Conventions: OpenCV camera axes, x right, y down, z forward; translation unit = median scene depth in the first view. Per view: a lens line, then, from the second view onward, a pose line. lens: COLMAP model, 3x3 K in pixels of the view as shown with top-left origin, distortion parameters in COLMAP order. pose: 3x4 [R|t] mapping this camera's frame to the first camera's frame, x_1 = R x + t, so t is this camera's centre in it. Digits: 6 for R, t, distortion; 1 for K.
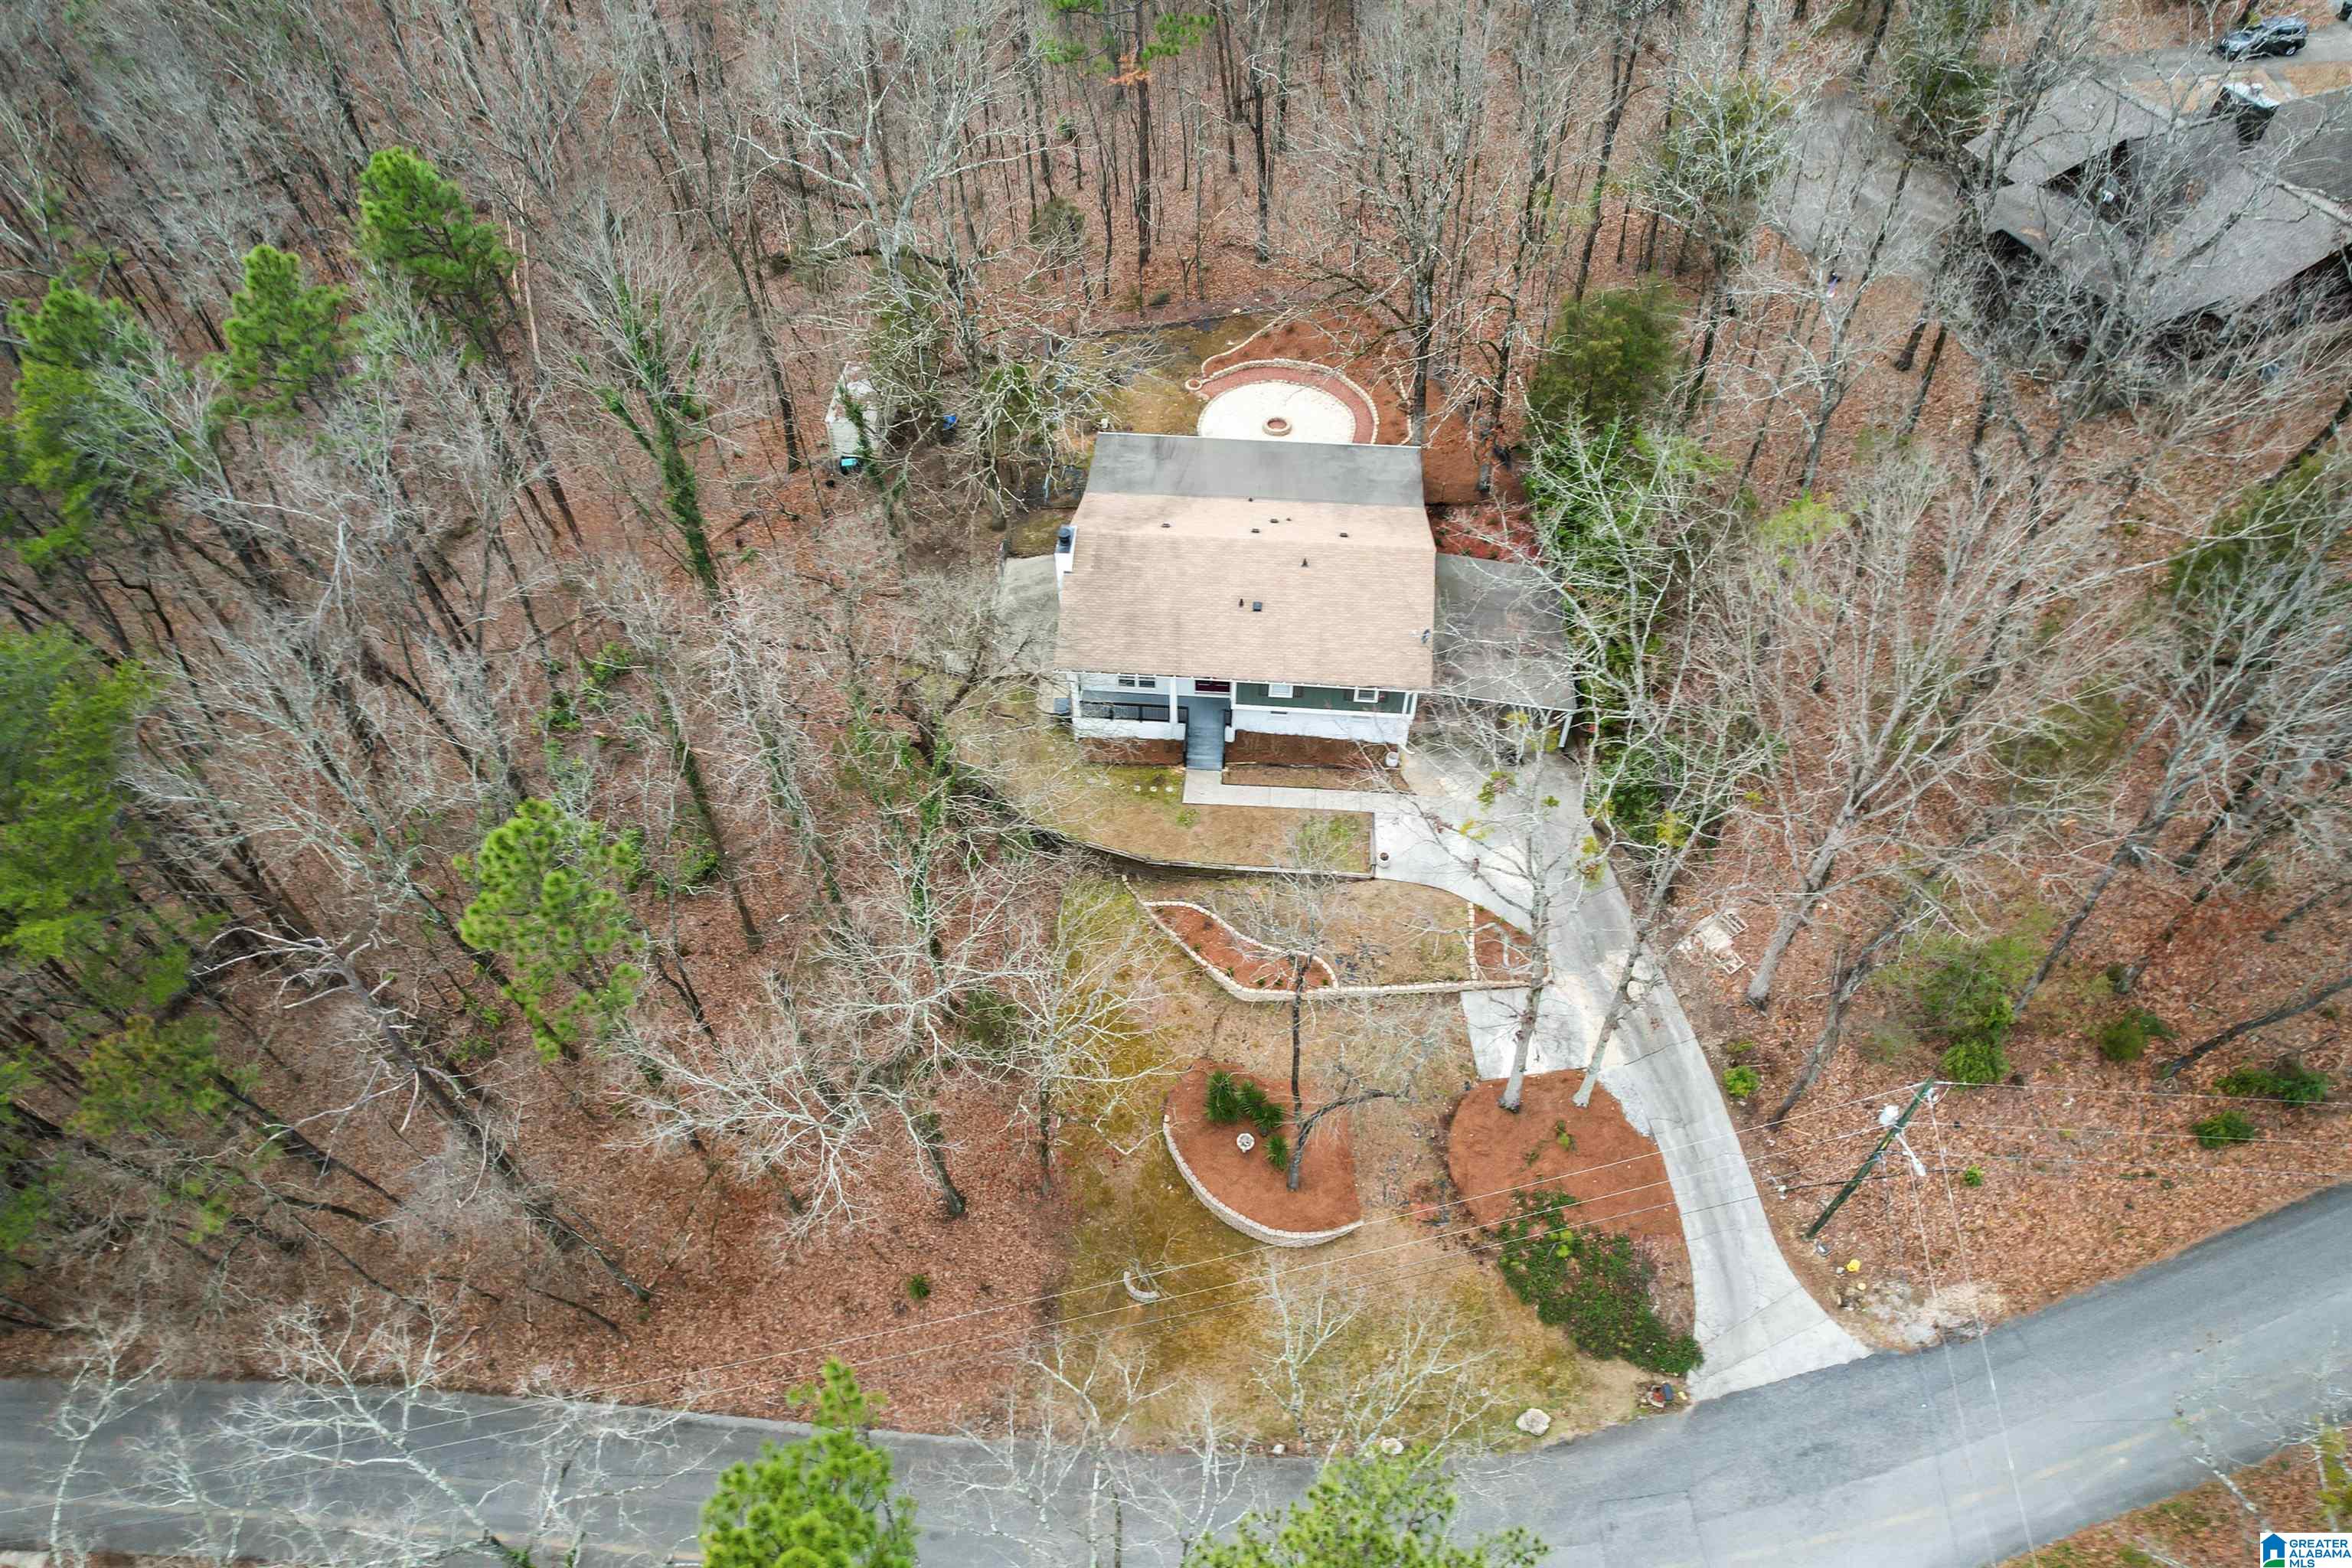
lens RADIAL K [[1536.7, 0, 1176.0], [0, 1536.7, 784.0], [0, 0, 1]] dist [-0.097329, 0.092274]
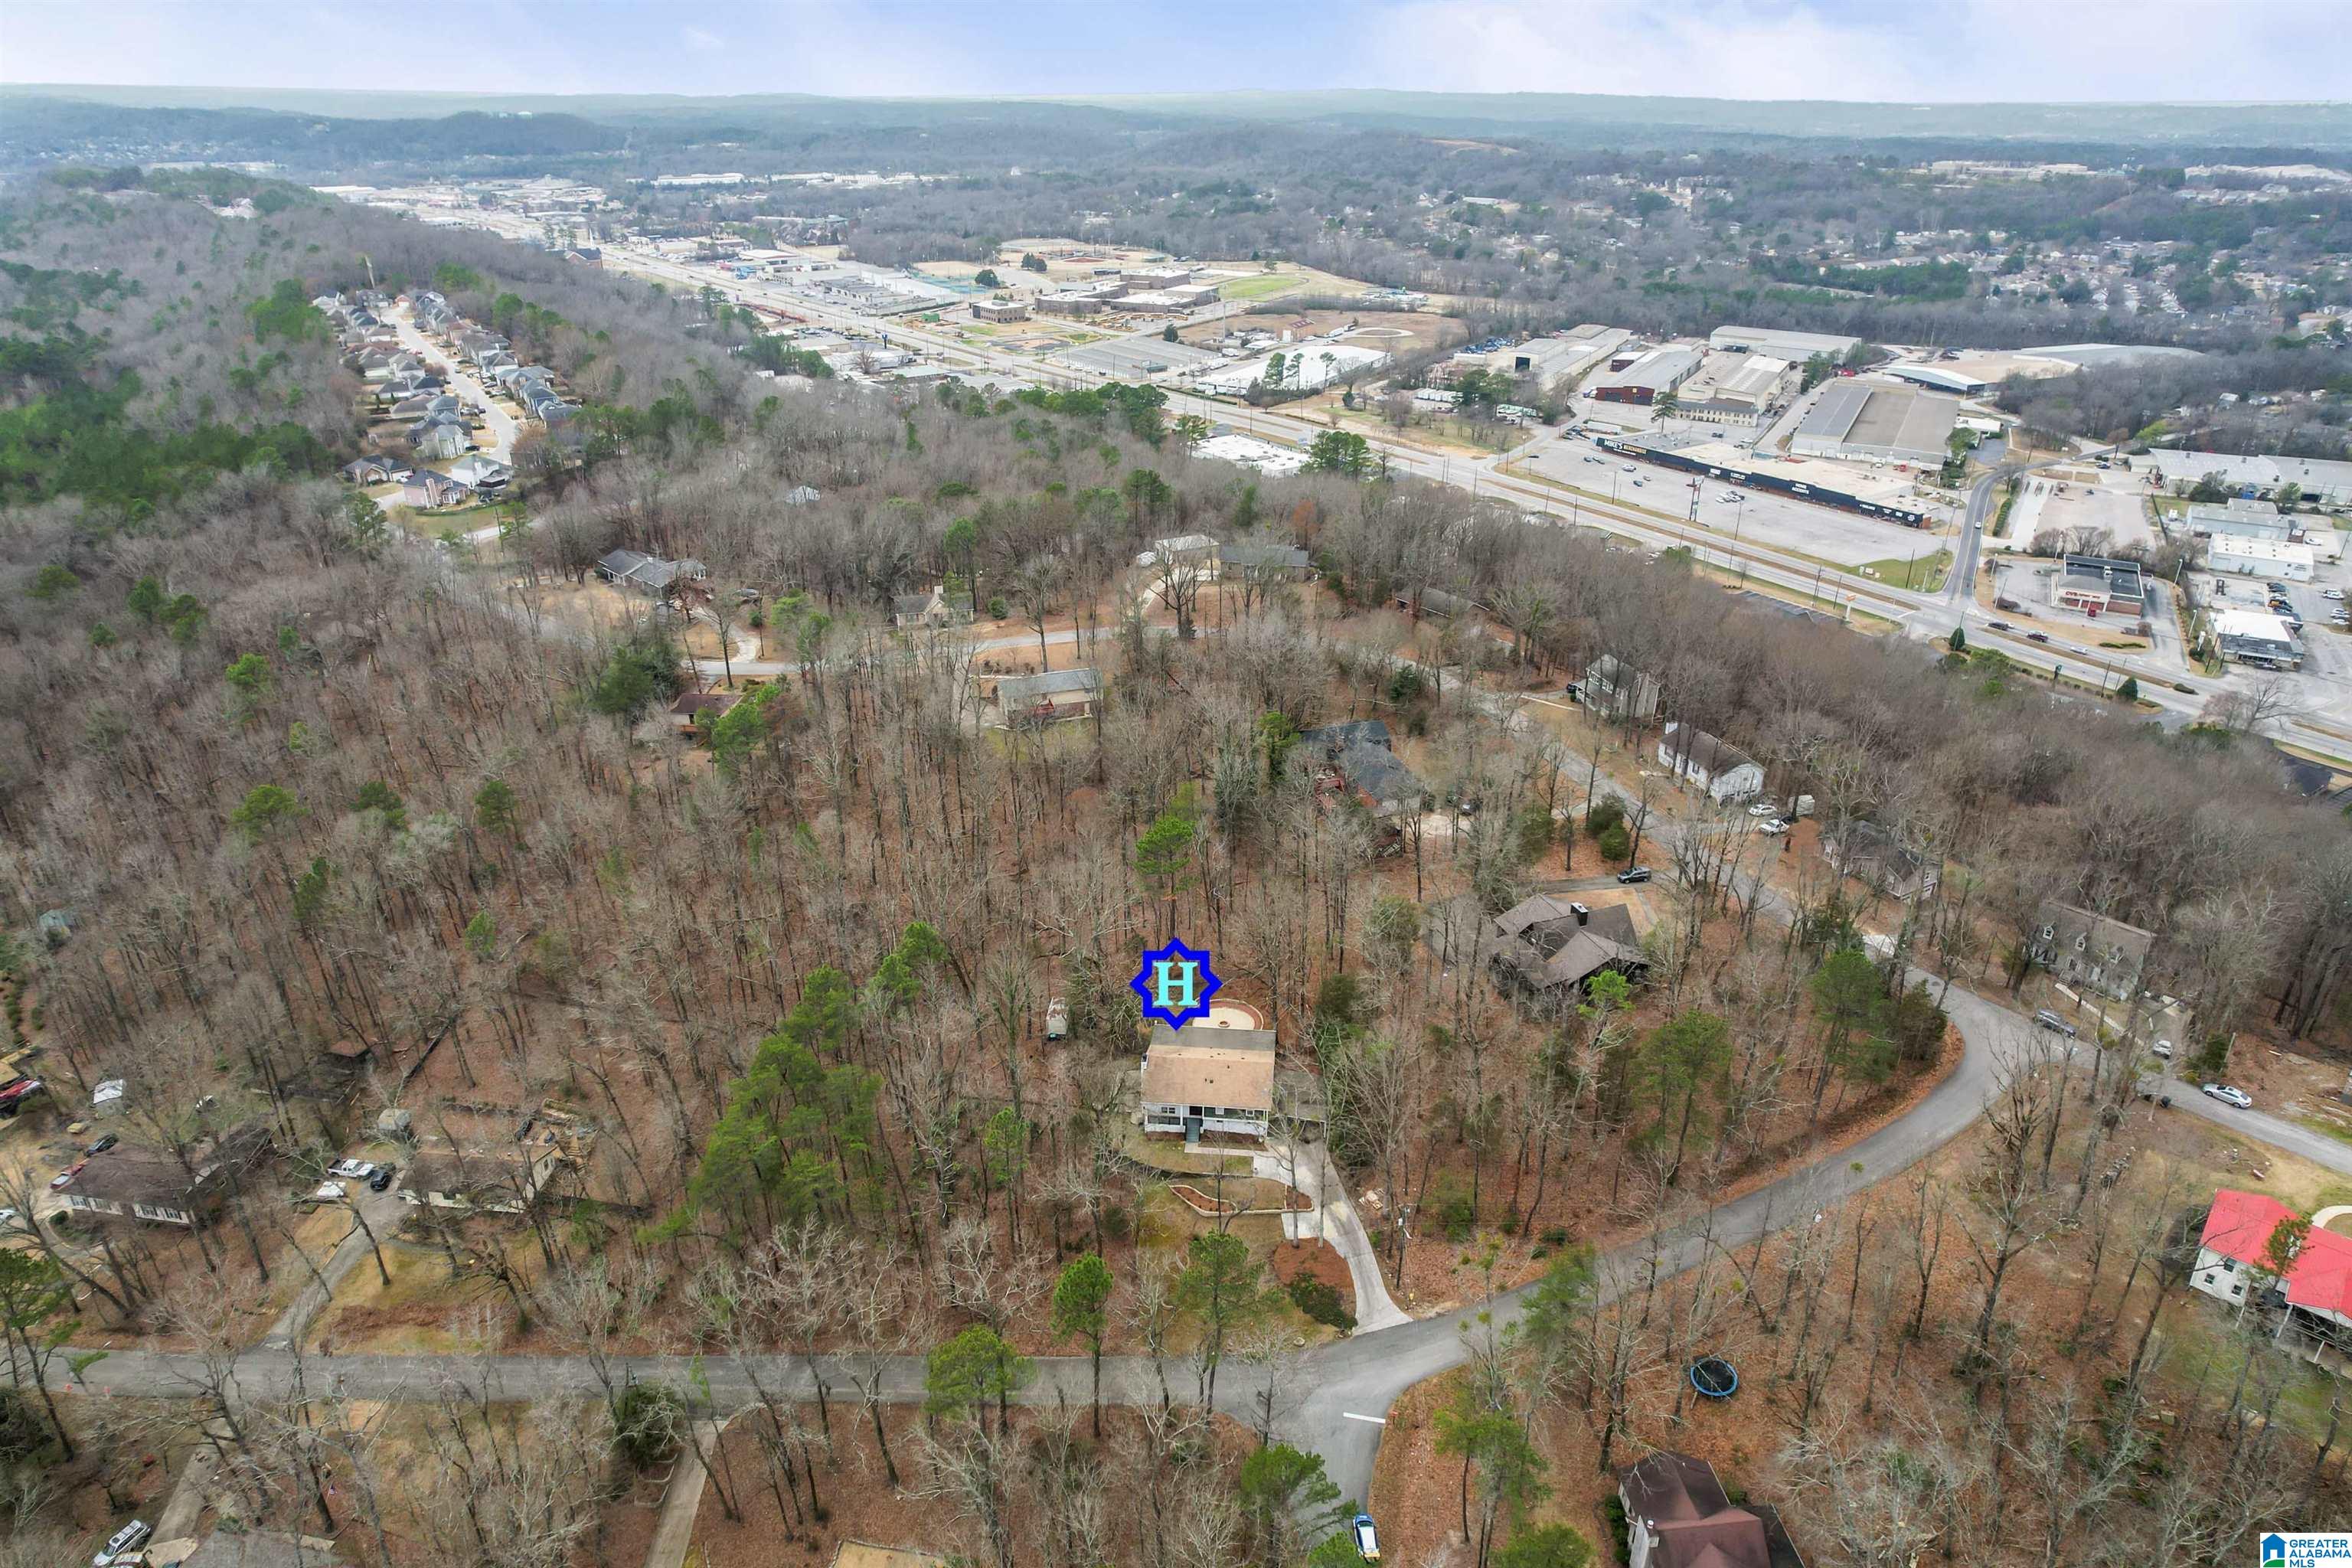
lens RADIAL K [[1536.7, 0, 1176.0], [0, 1536.7, 784.0], [0, 0, 1]] dist [-0.097329, 0.092274]
pose [[0.999825, 0.015047, -0.011128, 0.011413], [-0.018283, 0.912275, -0.409169, 0.583180], [0.003996, 0.409301, 0.912391, -1.948639]]
